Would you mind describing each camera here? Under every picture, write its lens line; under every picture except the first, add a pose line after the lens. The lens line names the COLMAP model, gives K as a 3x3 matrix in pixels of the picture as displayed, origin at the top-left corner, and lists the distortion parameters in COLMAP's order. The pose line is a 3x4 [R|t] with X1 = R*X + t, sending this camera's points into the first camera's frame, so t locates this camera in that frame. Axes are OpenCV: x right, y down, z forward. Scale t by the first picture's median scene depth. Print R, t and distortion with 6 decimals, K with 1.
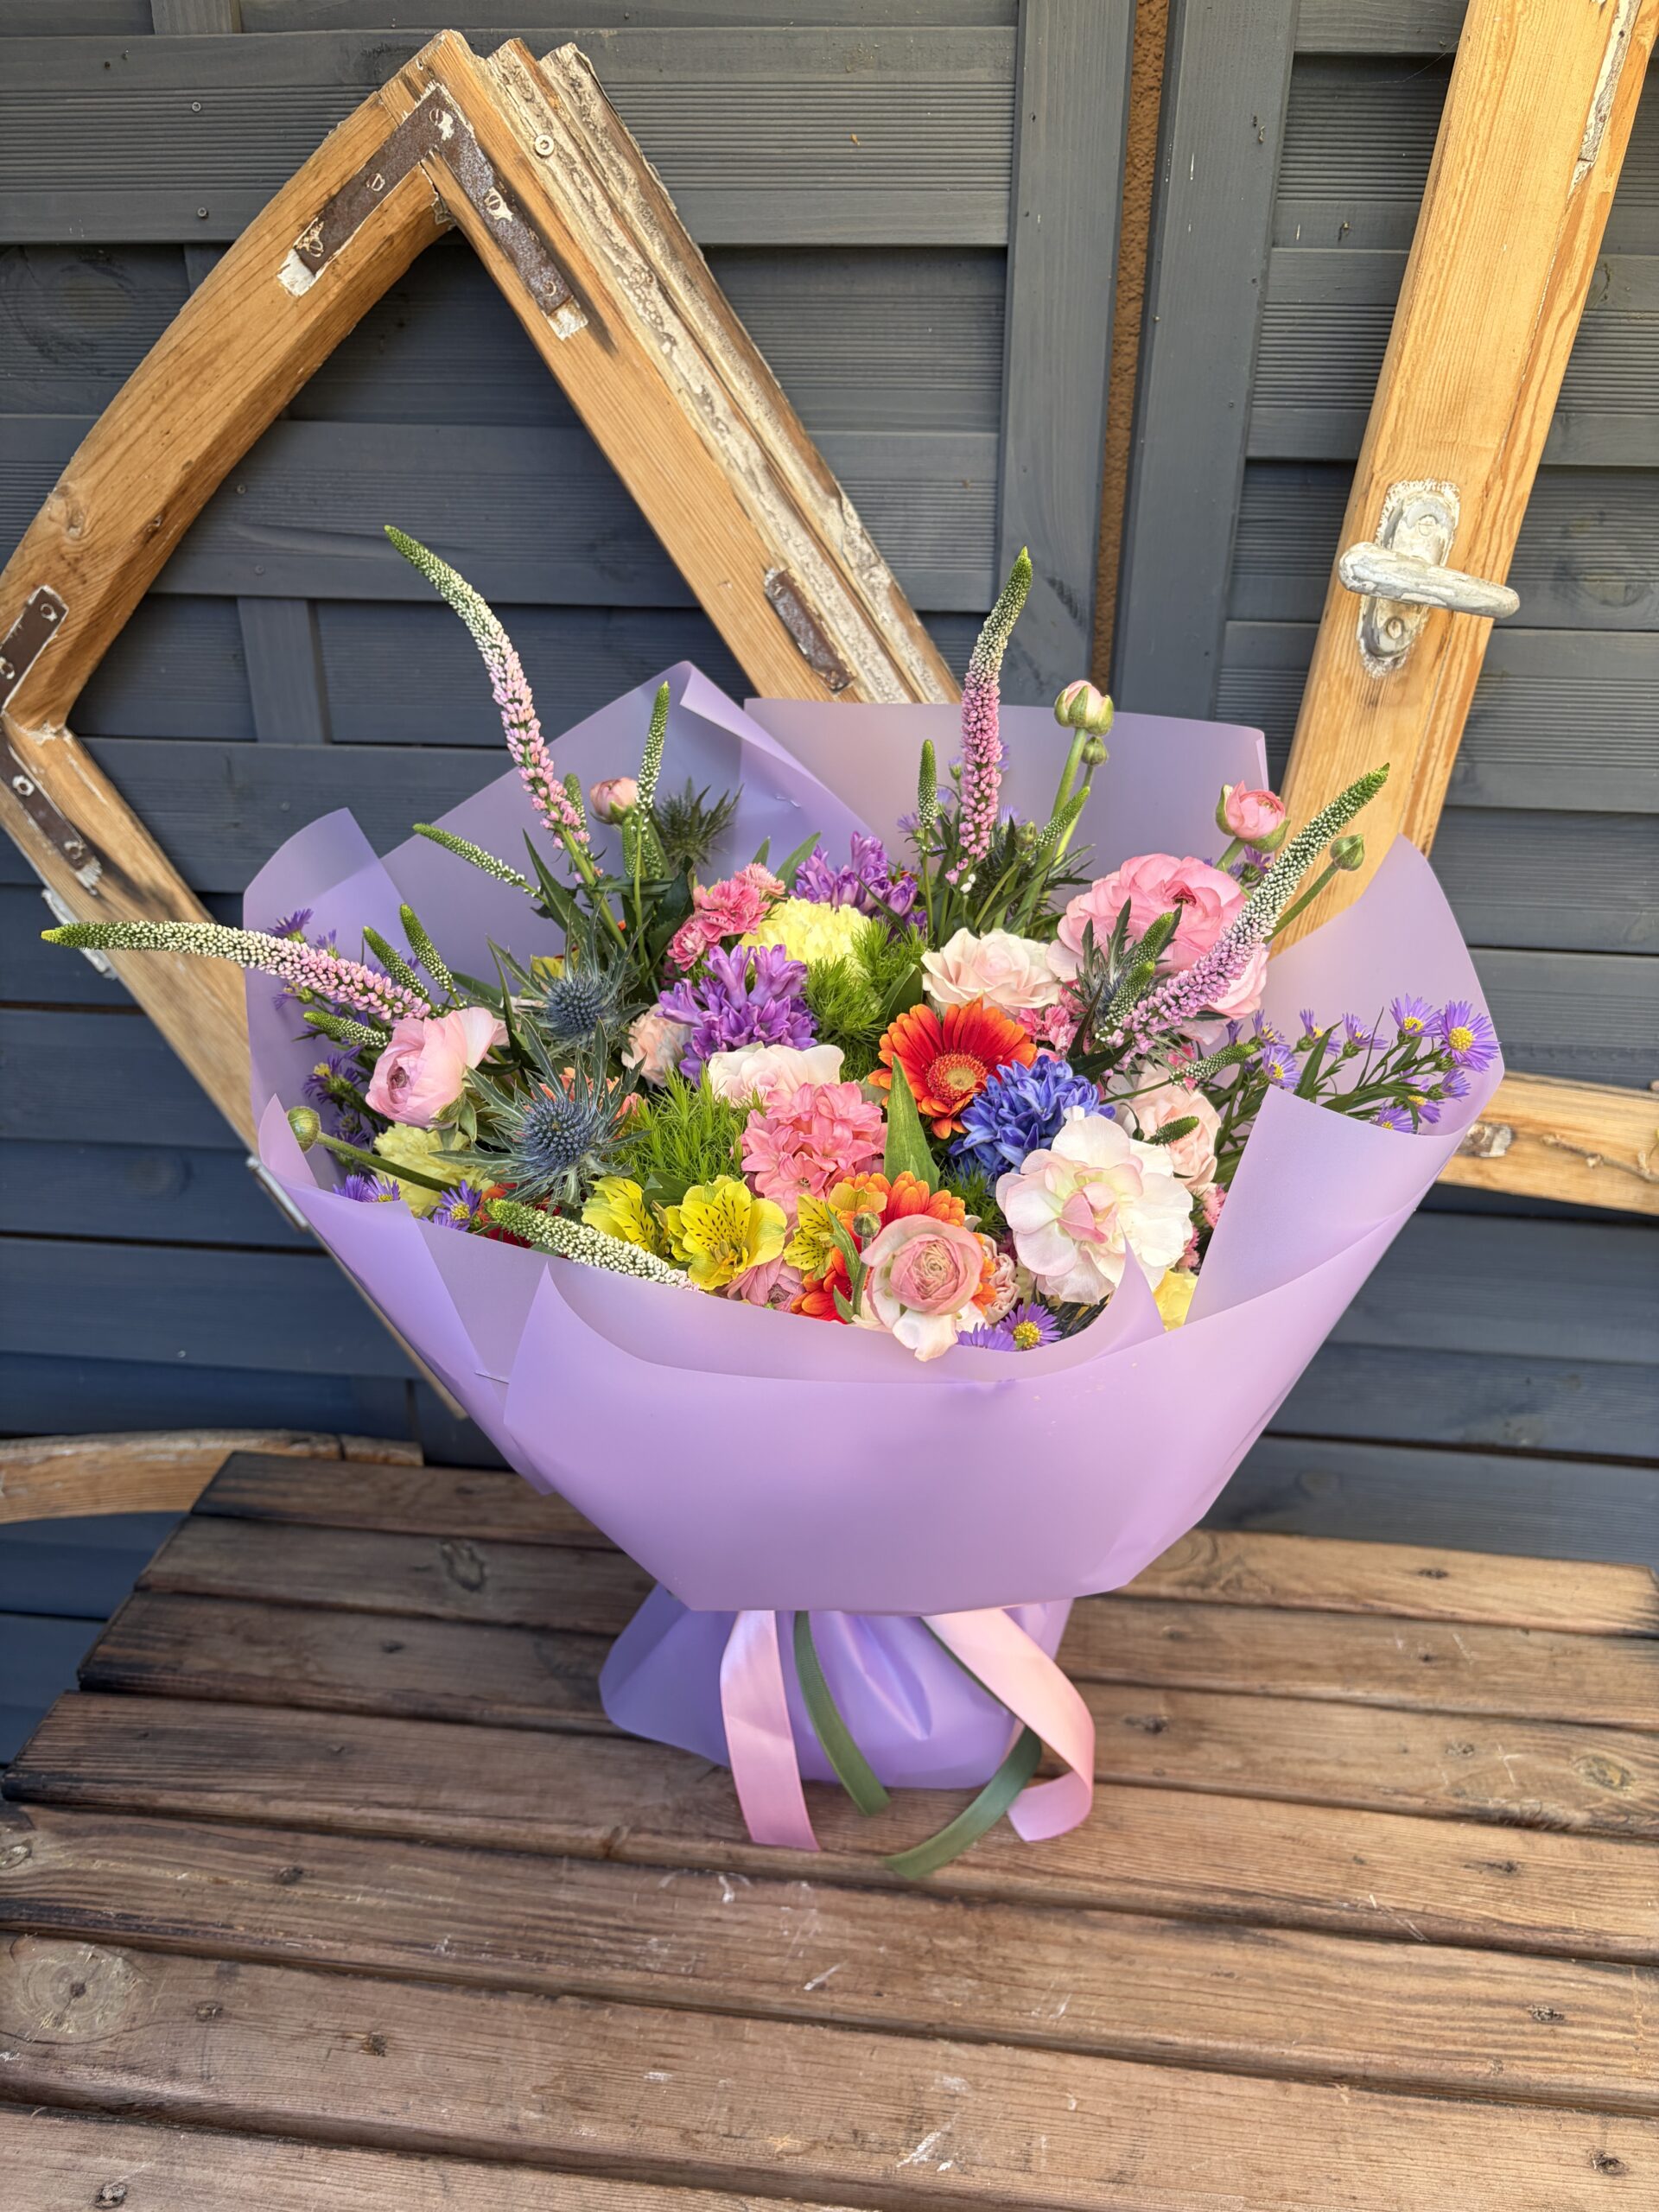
lens RADIAL K [[1700.5, 0, 873.7], [0, 1700.5, 1108.8], [0, 0, 1]] dist [0.012082, -0.025103]
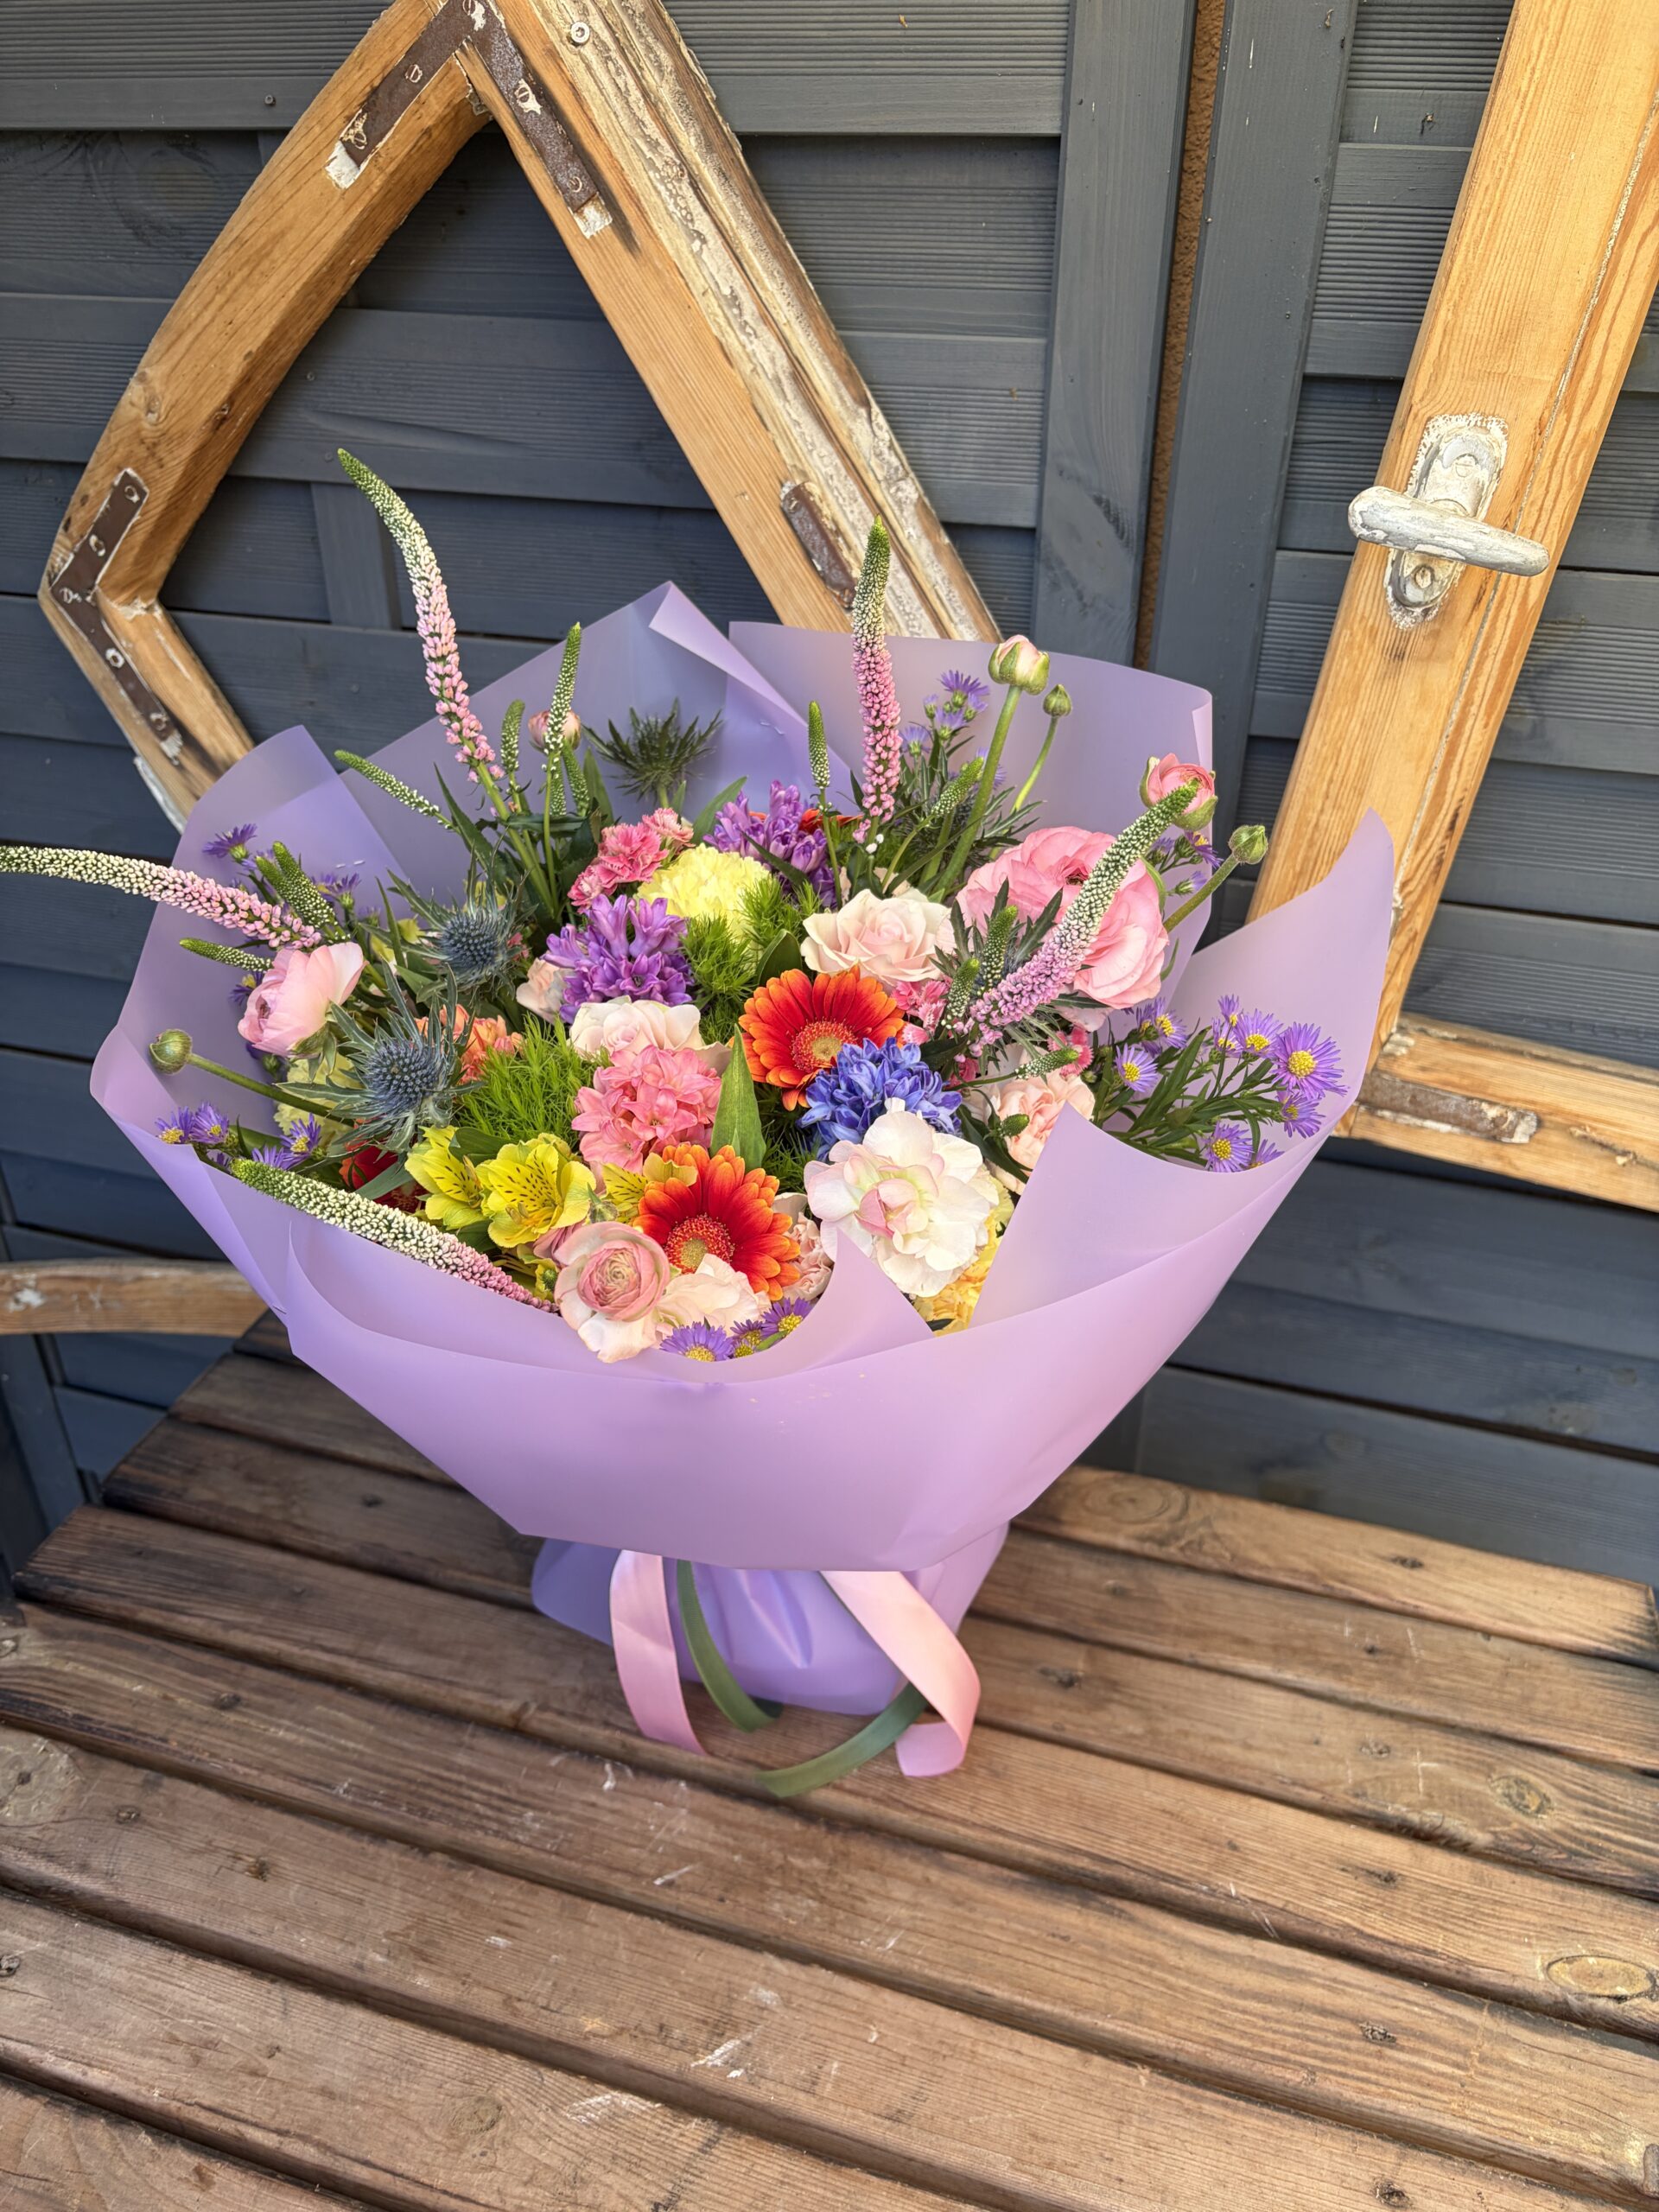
lens RADIAL K [[1700.9, 0, 857.5], [0, 1700.9, 1100.0], [0, 0, 1]] dist [0.005960, -0.011704]
pose [[0.982643, 0.093347, -0.160312, 0.174863], [-0.079018, 0.992473, 0.093555, -0.061866], [0.167838, -0.079264, 0.982623, 0.019923]]
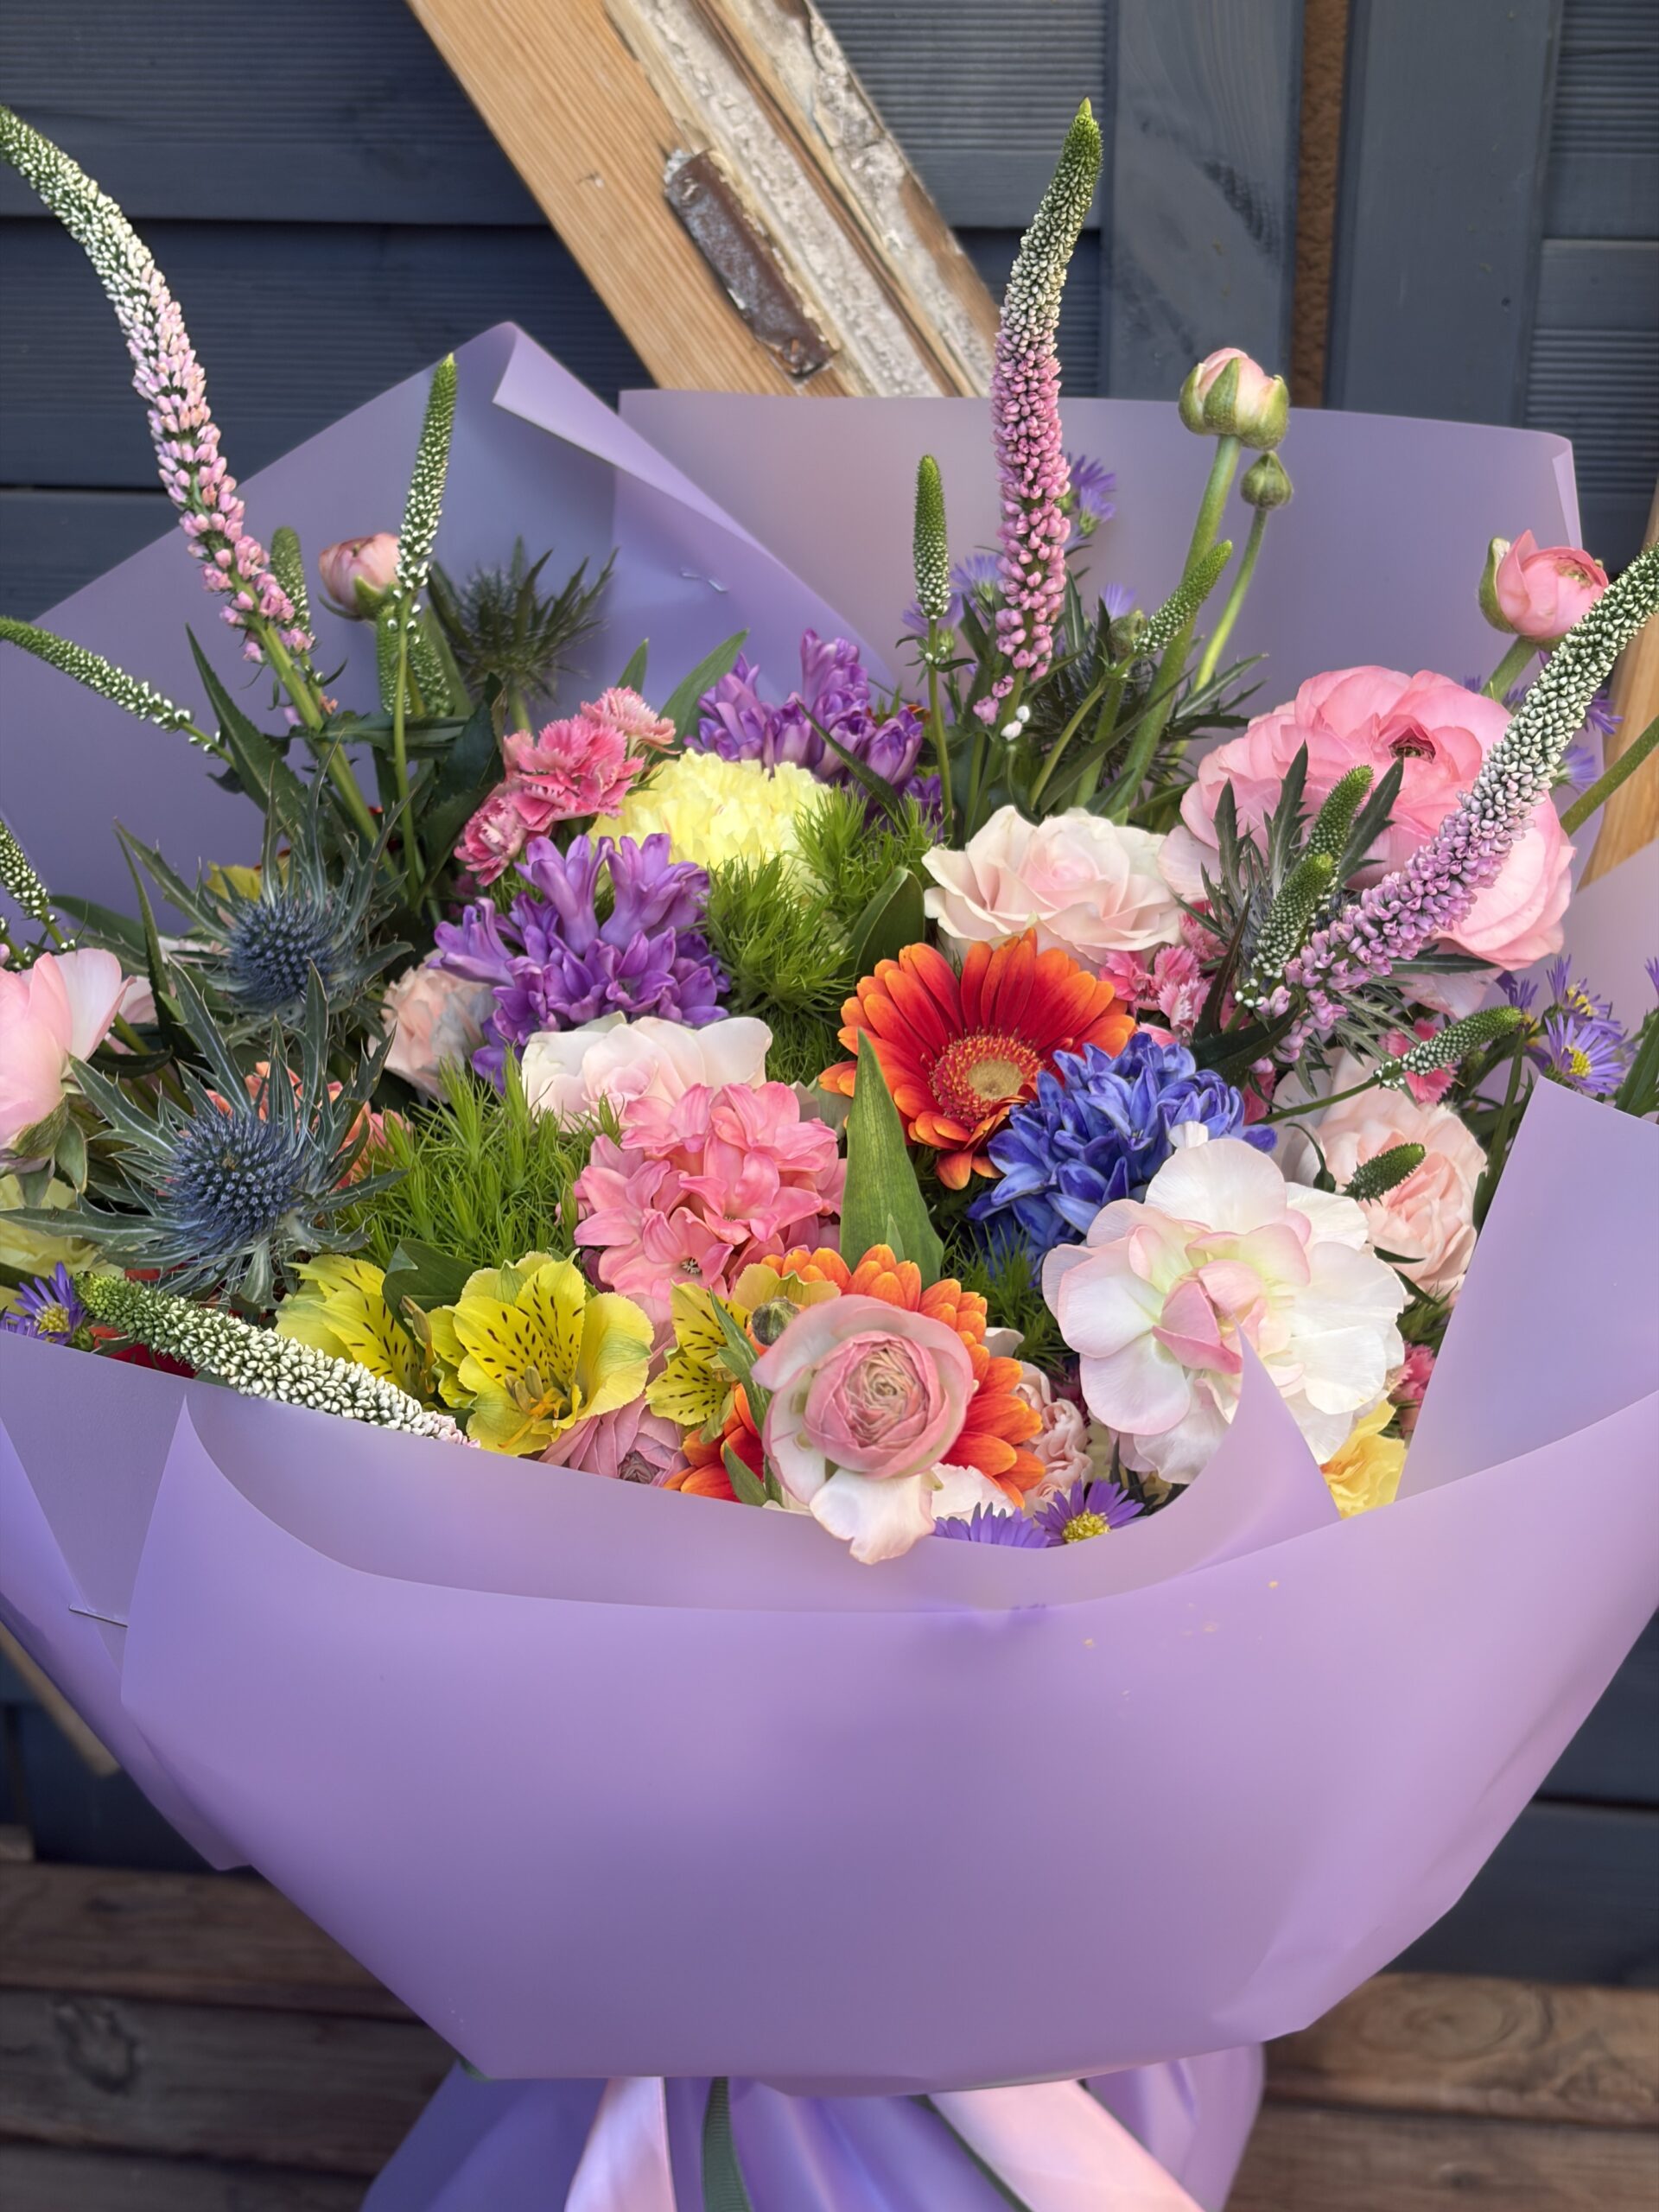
lens RADIAL K [[3384.6, 0, 915.6], [0, 3384.6, 1094.1], [0, 0, 1]] dist [0.030712, -0.036290]
pose [[0.999769, -0.004648, -0.021006, 0.036927], [0.003807, 0.999195, -0.039931, 0.022028], [0.021175, 0.039842, 0.998982, -0.051313]]
